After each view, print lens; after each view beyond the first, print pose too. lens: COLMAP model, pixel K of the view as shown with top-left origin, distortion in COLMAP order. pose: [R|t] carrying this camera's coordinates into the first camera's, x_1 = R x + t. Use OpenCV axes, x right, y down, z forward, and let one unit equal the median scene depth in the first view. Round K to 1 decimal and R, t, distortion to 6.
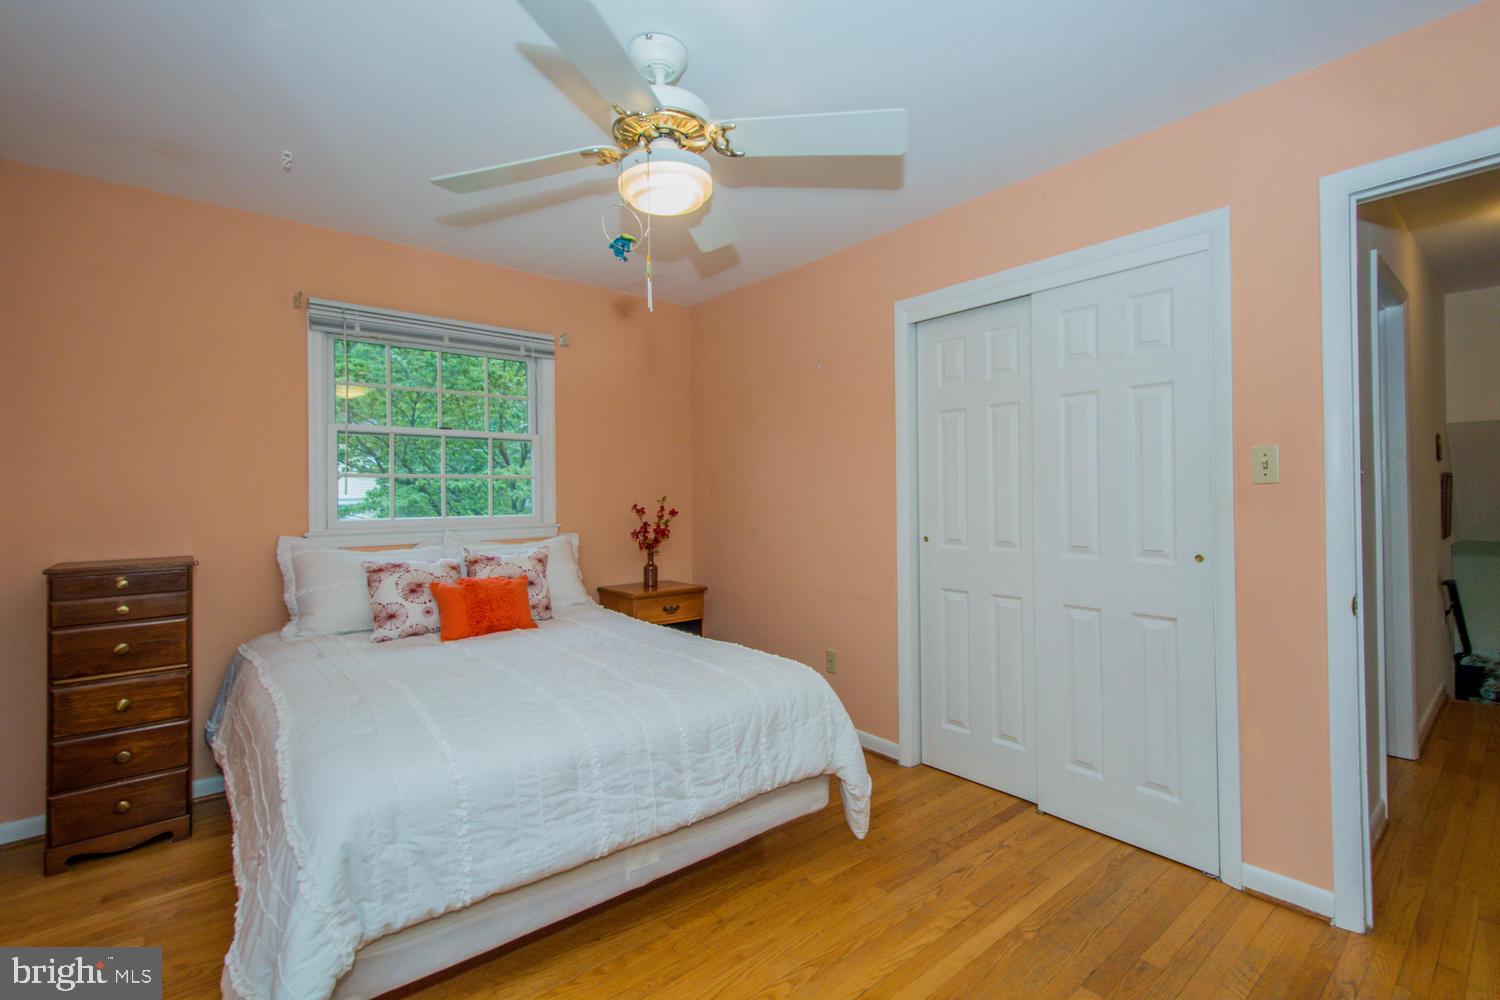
lens RADIAL K [[654.1, 0, 780.5], [0, 654.1, 492.6], [0, 0, 1]] dist [0.002867, 0.000288]
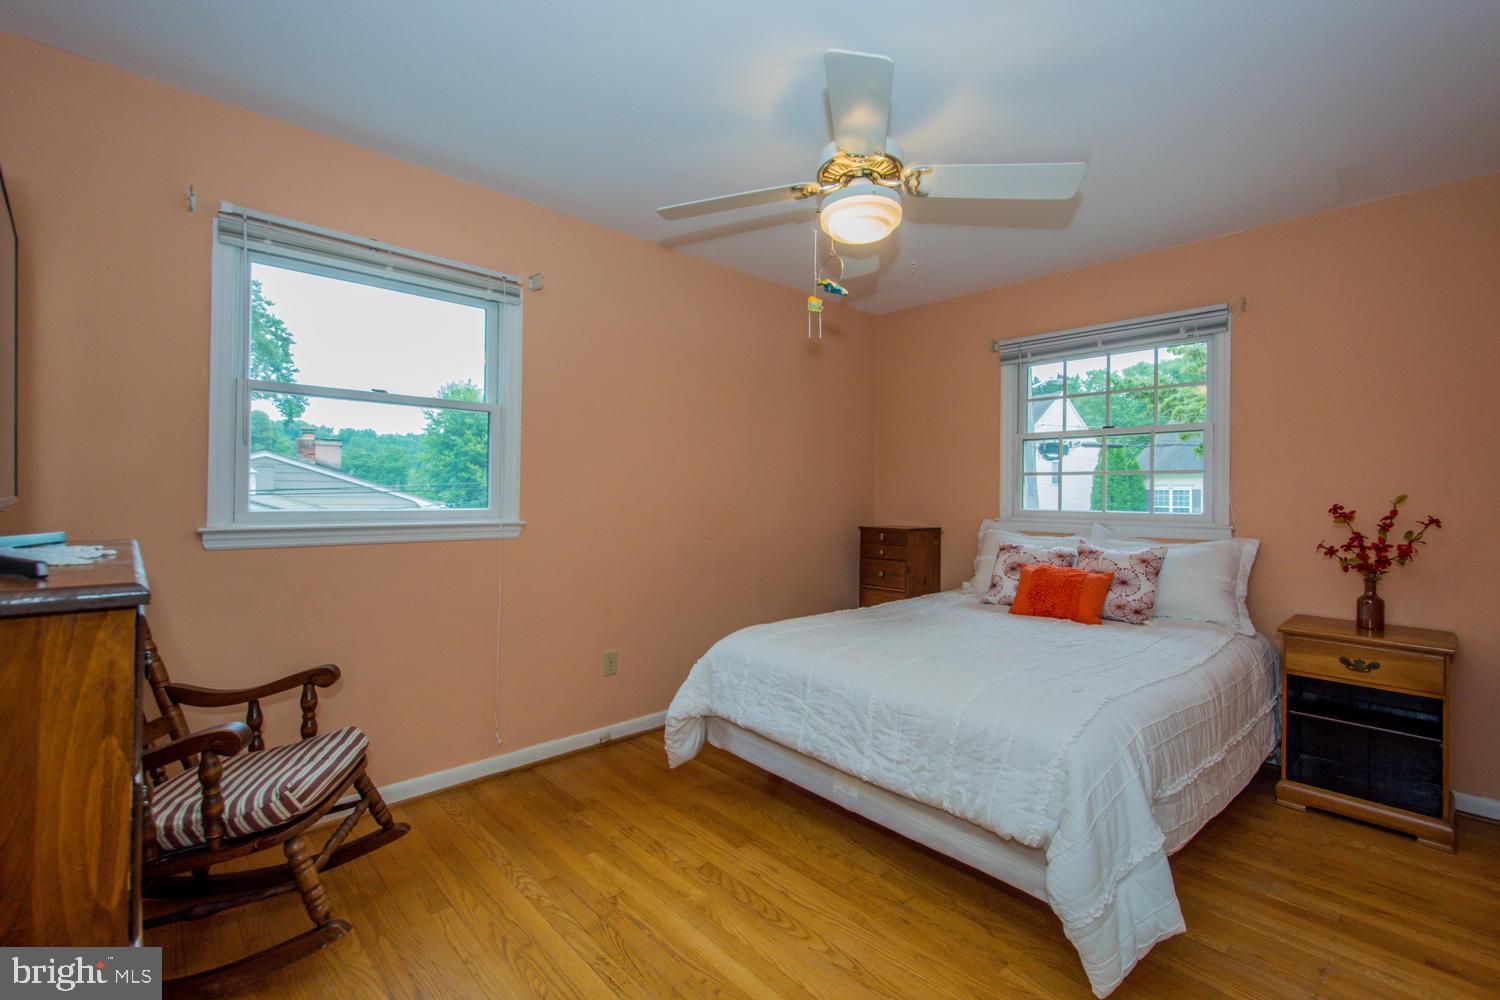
lens RADIAL K [[654.1, 0, 780.5], [0, 654.1, 492.6], [0, 0, 1]] dist [0.002867, 0.000288]
pose [[0.066392, 0.005548, -0.997778, 0.779495], [-0.008919, 0.999948, 0.004967, 0.009626], [0.997754, 0.008570, 0.066438, 0.630253]]
